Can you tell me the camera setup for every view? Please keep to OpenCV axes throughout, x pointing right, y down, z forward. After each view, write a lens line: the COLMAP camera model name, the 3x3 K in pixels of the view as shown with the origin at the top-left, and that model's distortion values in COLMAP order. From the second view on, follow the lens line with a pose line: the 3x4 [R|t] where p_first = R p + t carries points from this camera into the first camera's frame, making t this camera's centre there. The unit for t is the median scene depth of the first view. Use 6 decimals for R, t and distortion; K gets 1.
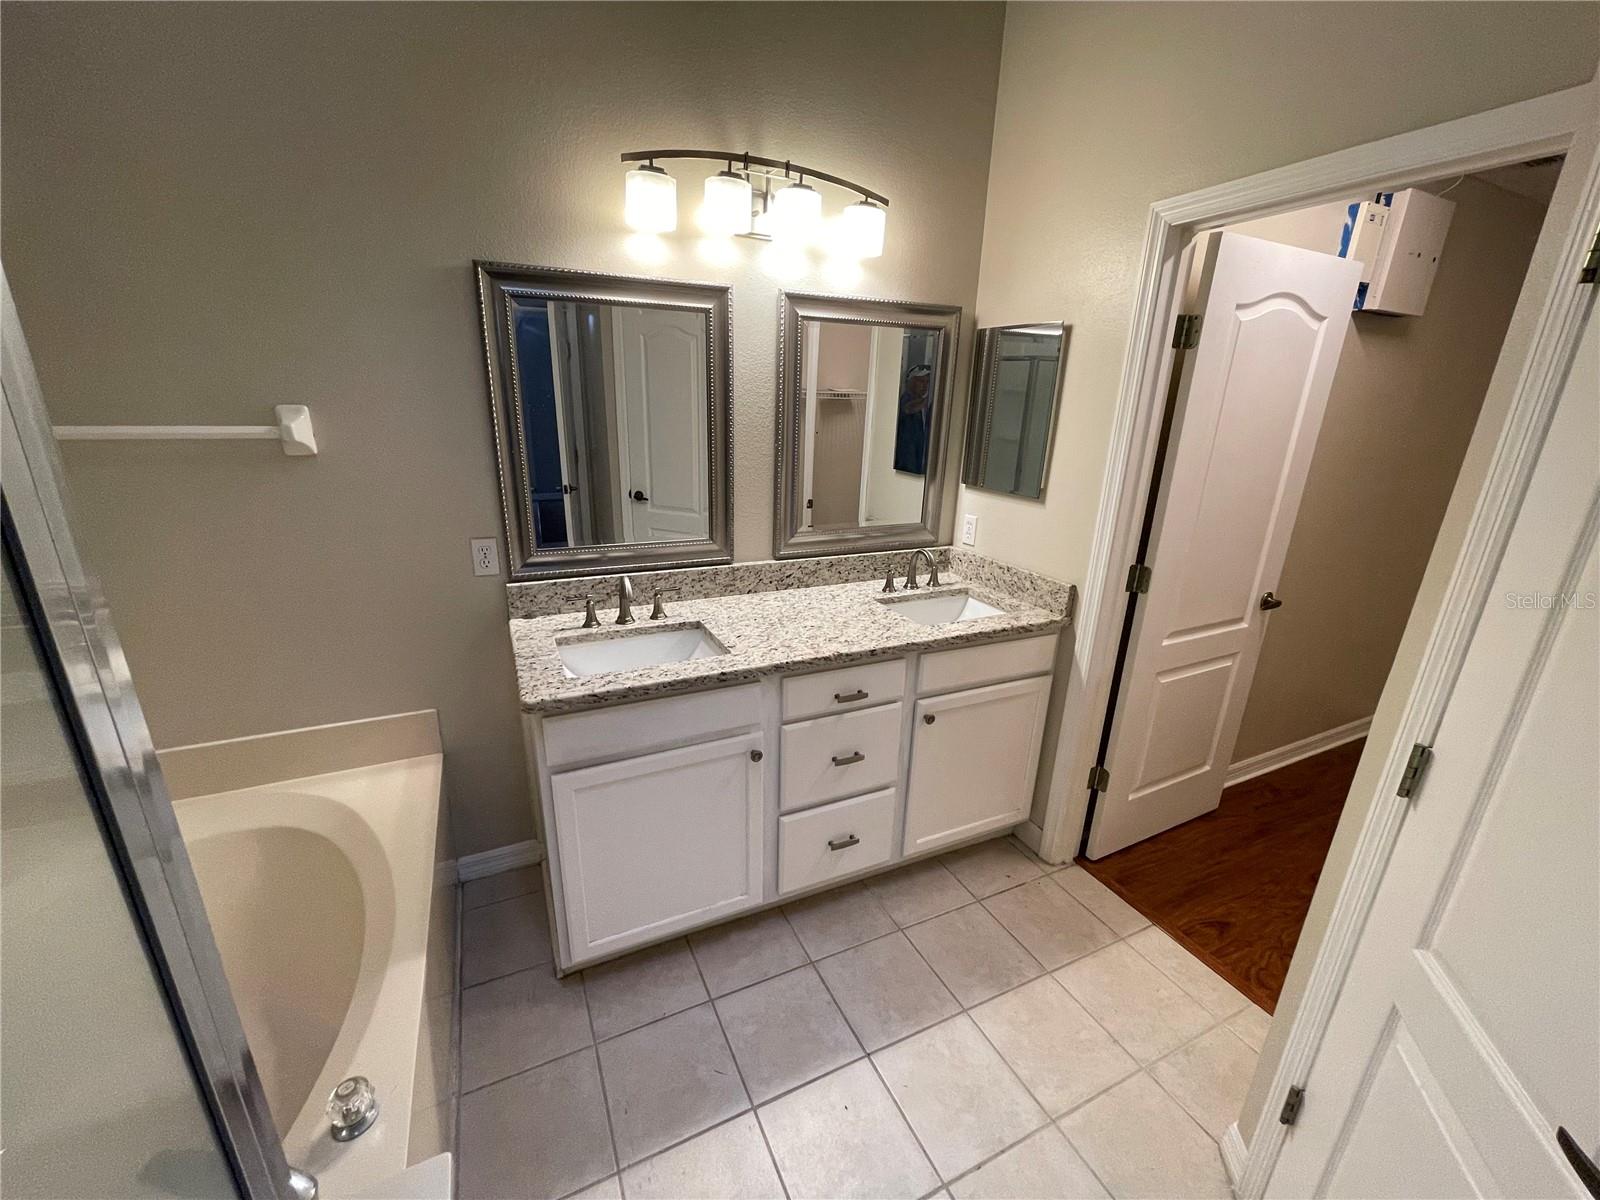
lens RADIAL K [[646.5, 0, 792.6], [0, 646.5, 602.7], [0, 0, 1]] dist [0.003895, 0.000333]
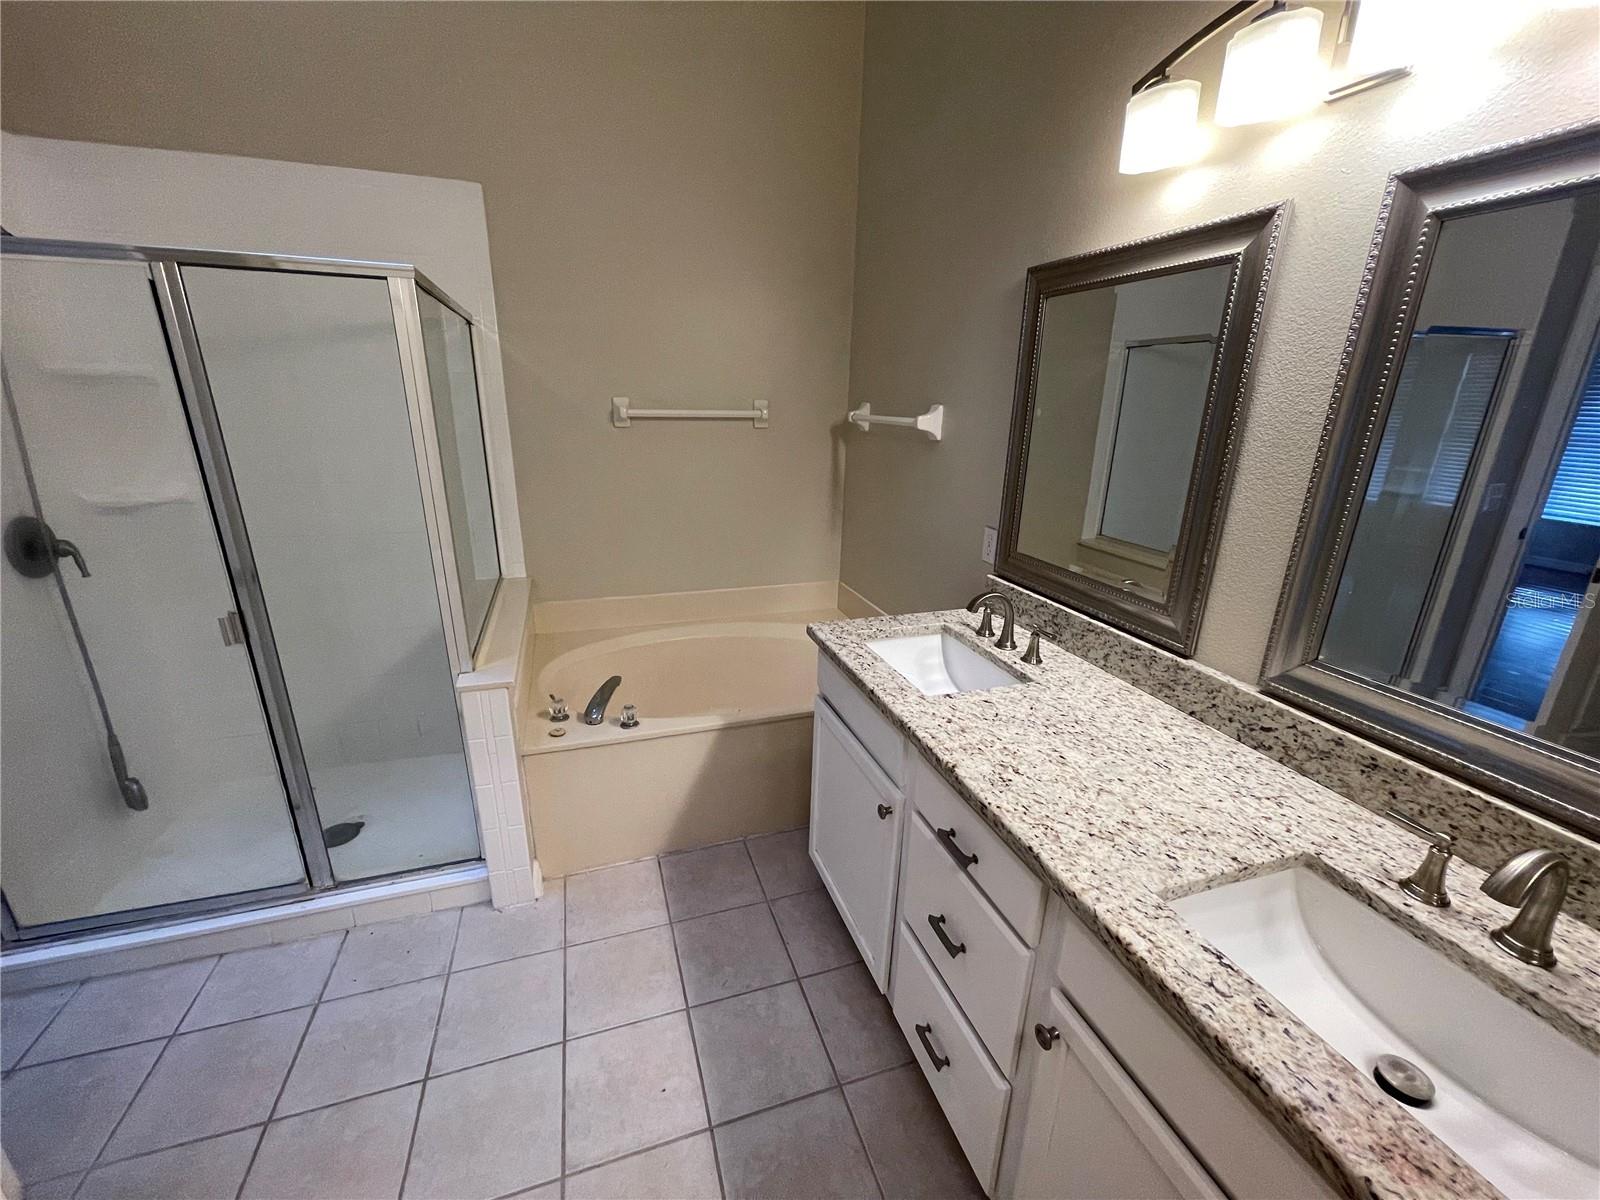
lens RADIAL K [[646.5, 0, 791.2], [0, 646.5, 599.6], [0, 0, 1]] dist [0.003895, 0.000333]
pose [[-0.118079, 0.276379, -0.953767, 0.578200], [-0.321136, 0.898245, 0.300047, -0.191086], [0.939643, 0.341718, -0.017309, 0.677467]]
